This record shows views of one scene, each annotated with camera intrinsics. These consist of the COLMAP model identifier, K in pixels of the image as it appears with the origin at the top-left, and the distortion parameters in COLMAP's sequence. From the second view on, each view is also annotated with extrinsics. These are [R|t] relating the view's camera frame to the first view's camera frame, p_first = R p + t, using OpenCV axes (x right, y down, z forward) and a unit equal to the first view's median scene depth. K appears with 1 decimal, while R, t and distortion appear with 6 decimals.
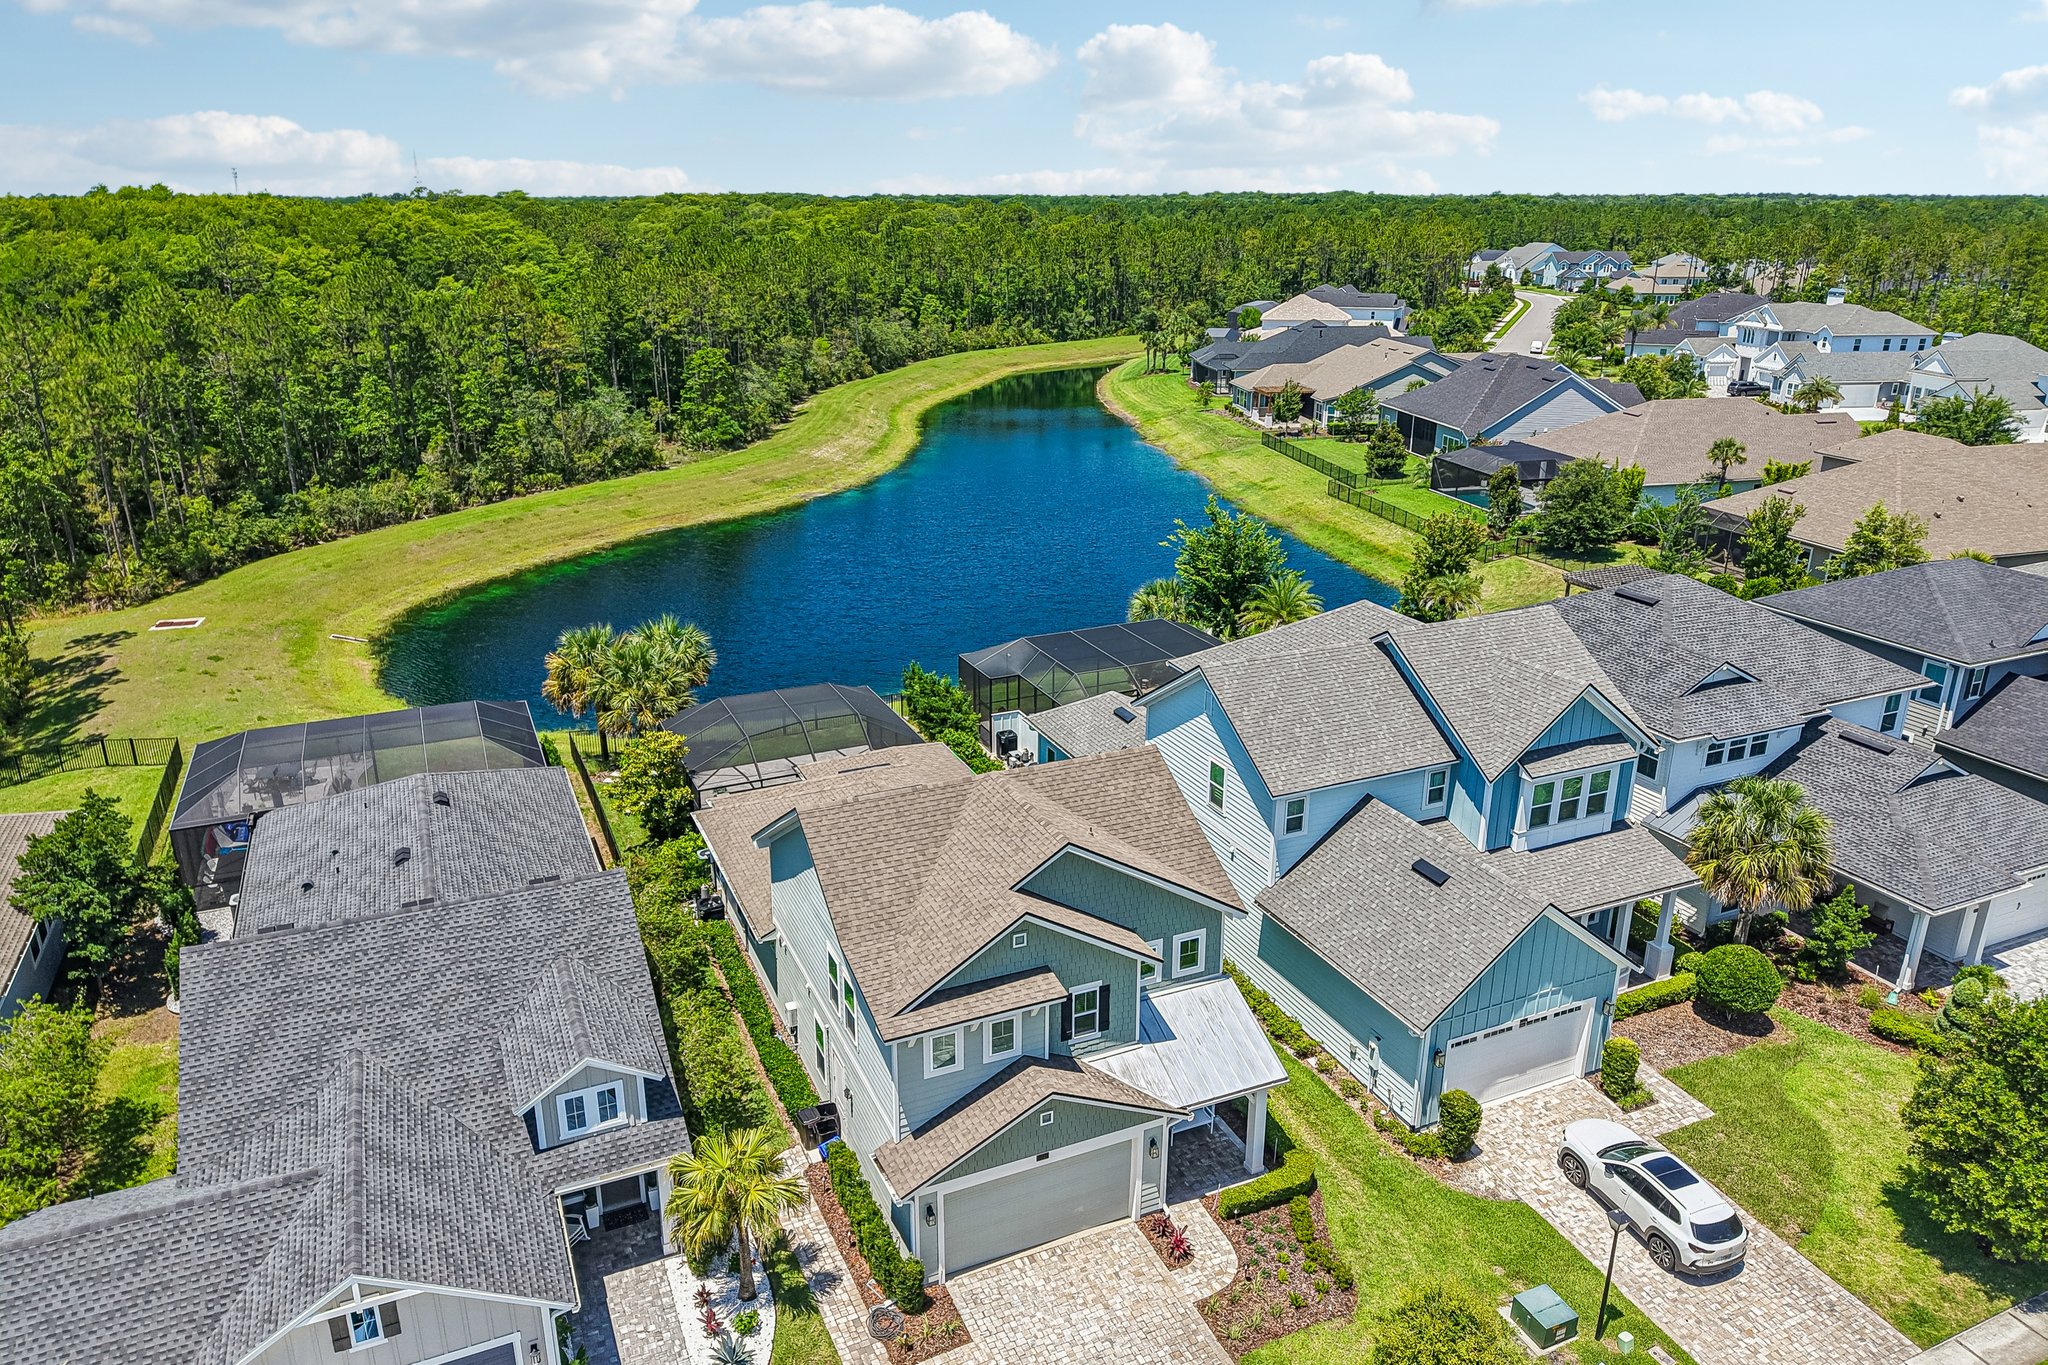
lens RADIAL K [[1372.3, 0, 985.7], [0, 1372.3, 678.3], [0, 0, 1]] dist [0.070090, -0.055430]
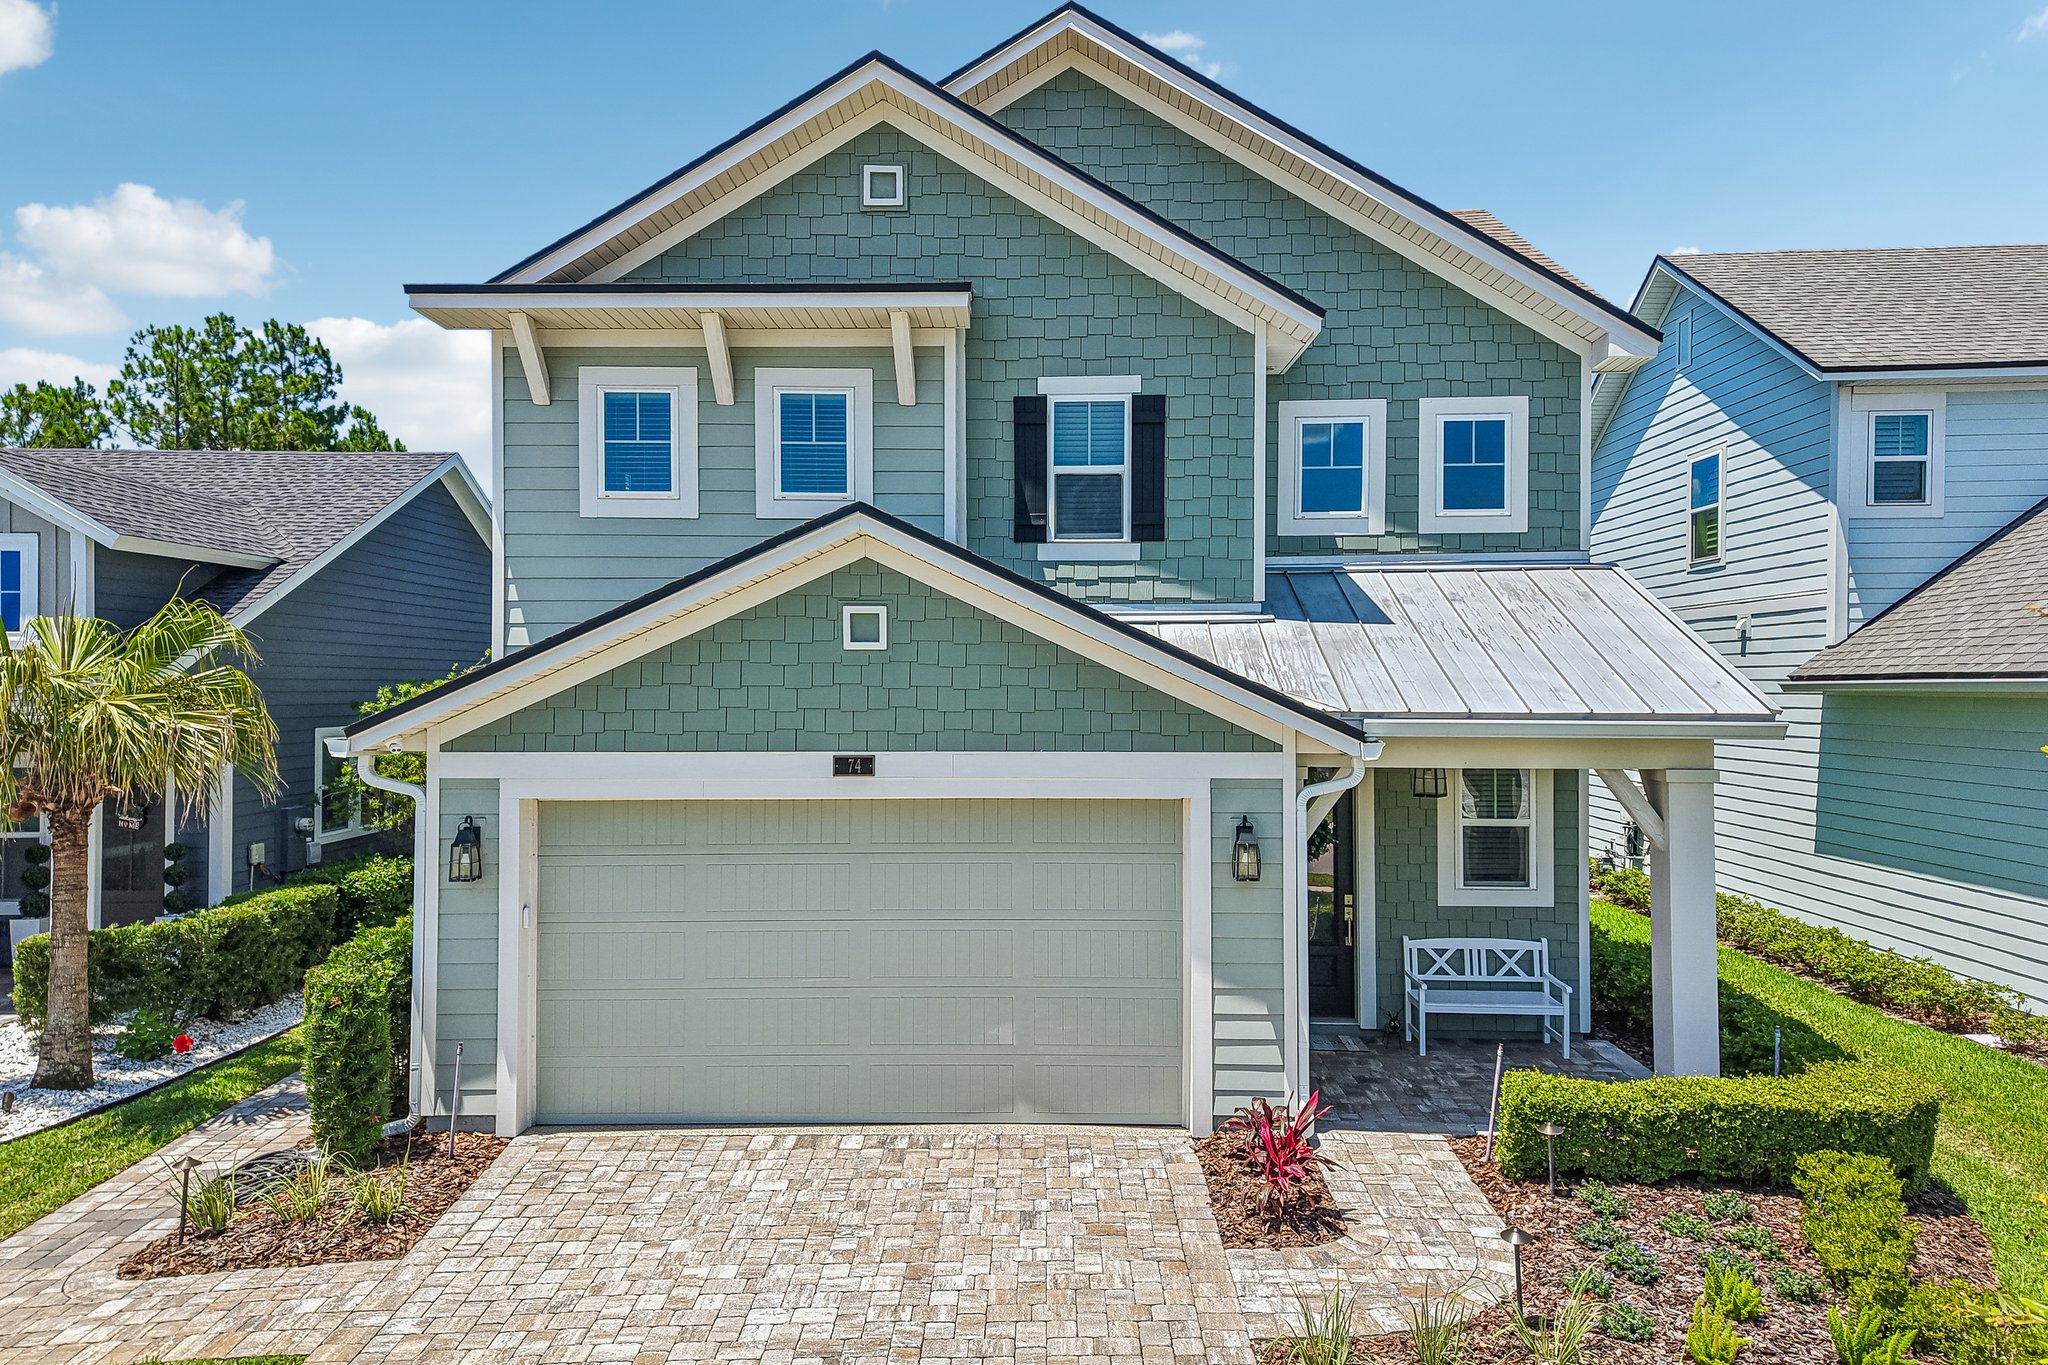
lens RADIAL K [[1311.9, 0, 1024.0], [0, 1311.9, 682.5], [0, 0, 1]] dist [0.124761, -0.045642]
pose [[0.907583, -0.000040, -0.419872, 0.076899], [-0.139809, 0.942905, -0.302297, 0.154000], [0.395911, 0.333062, 0.855759, 0.276378]]
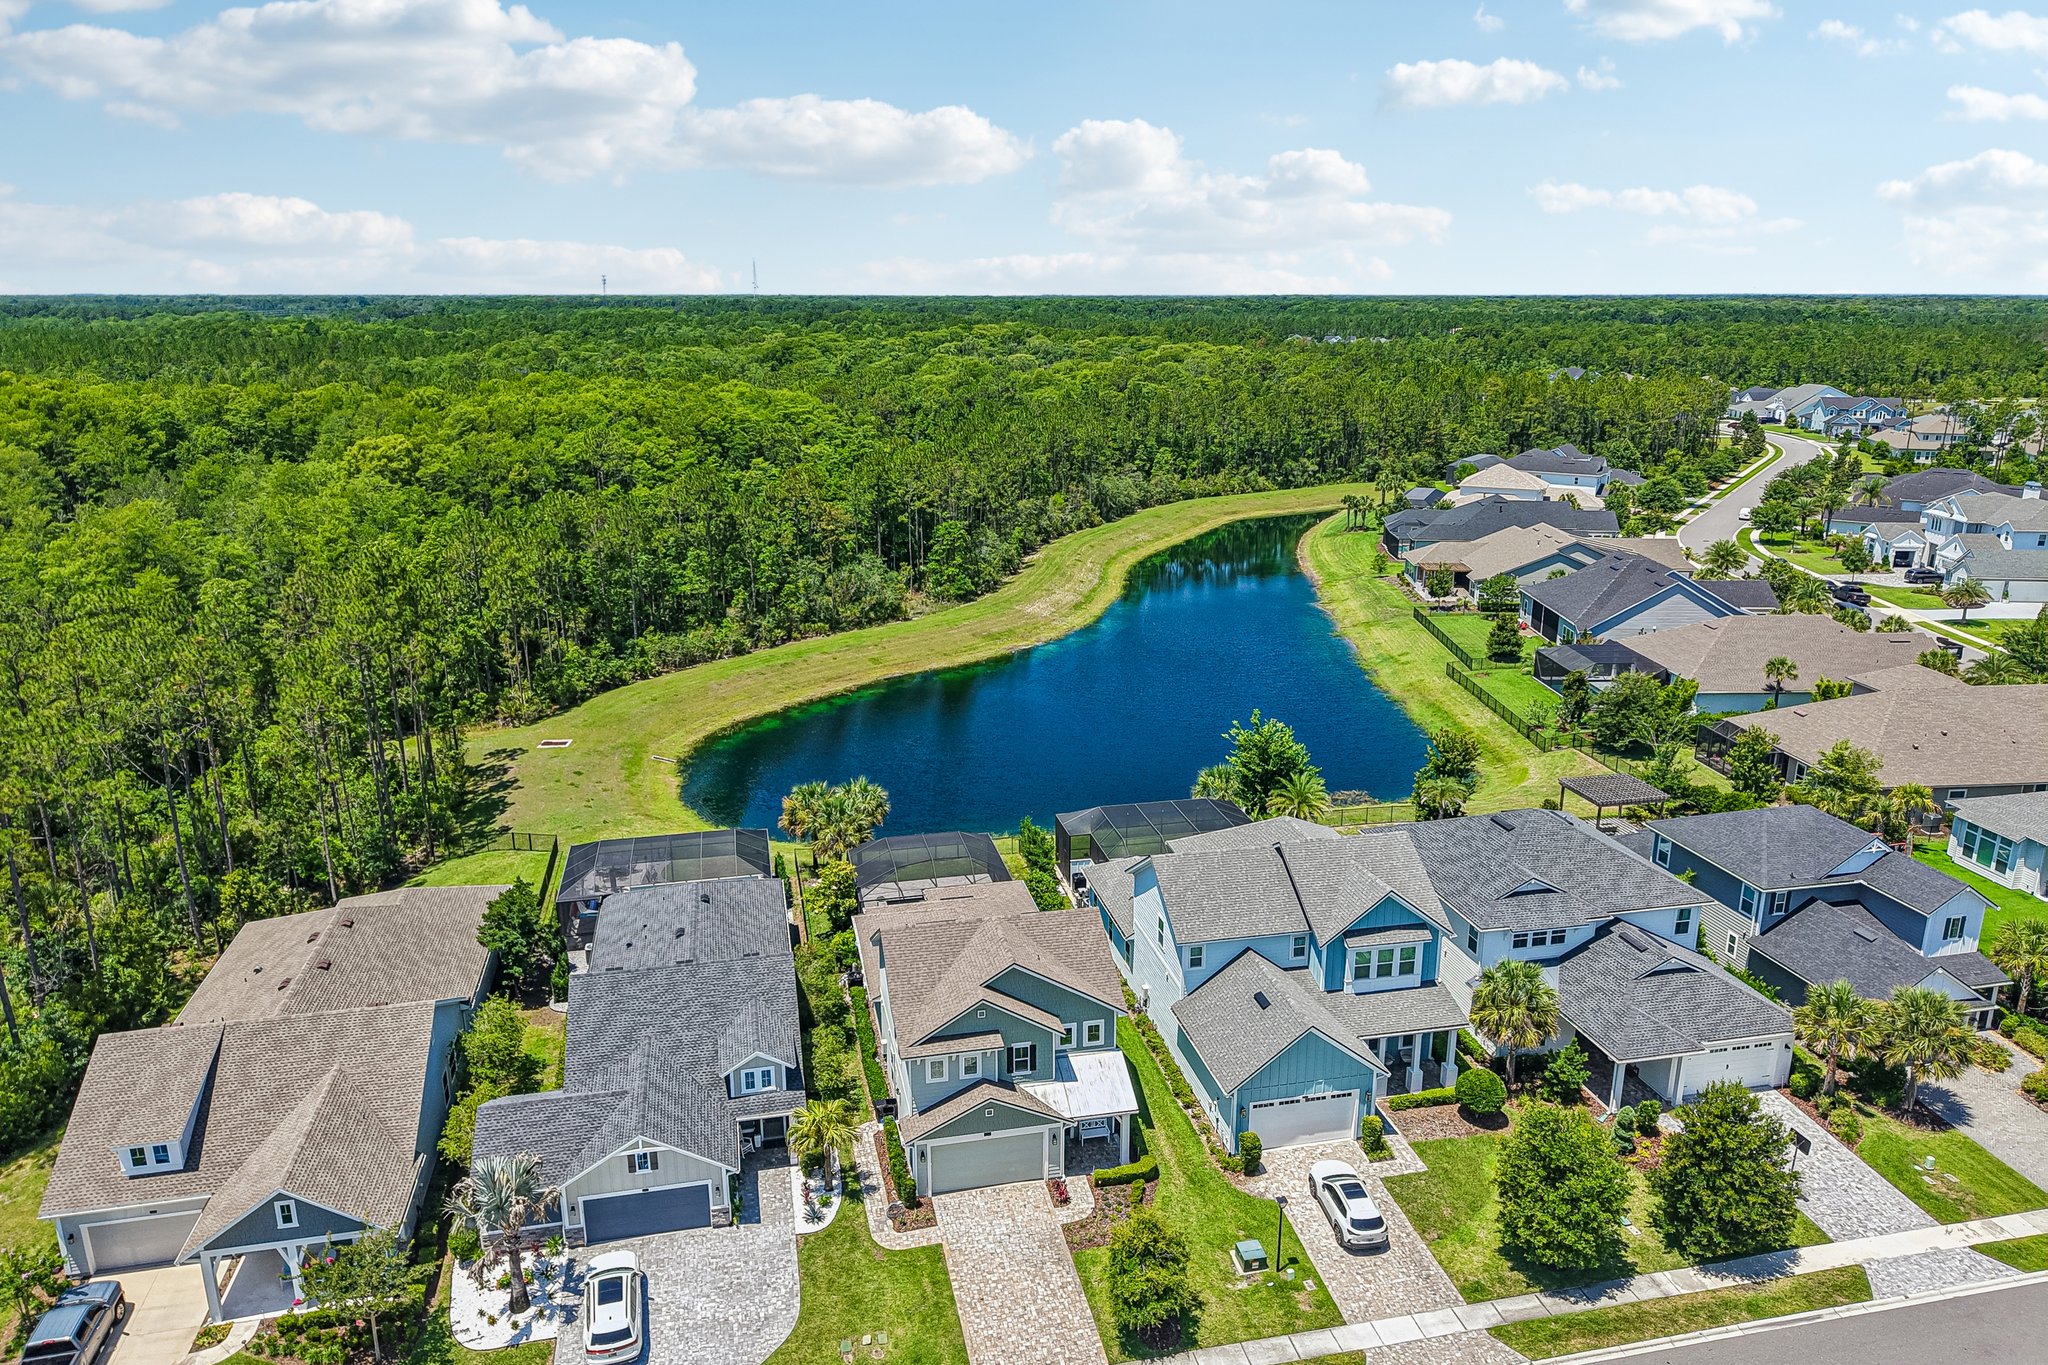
lens RADIAL K [[1378.7, 0, 998.9], [0, 1378.7, 677.2], [0, 0, 1]] dist [0.137485, -0.216909]
pose [[0.979467, 0.054988, -0.193960, 0.142455], [-0.065632, 0.996646, -0.048880, -0.063936], [0.190622, 0.060606, 0.979791, -0.319458]]
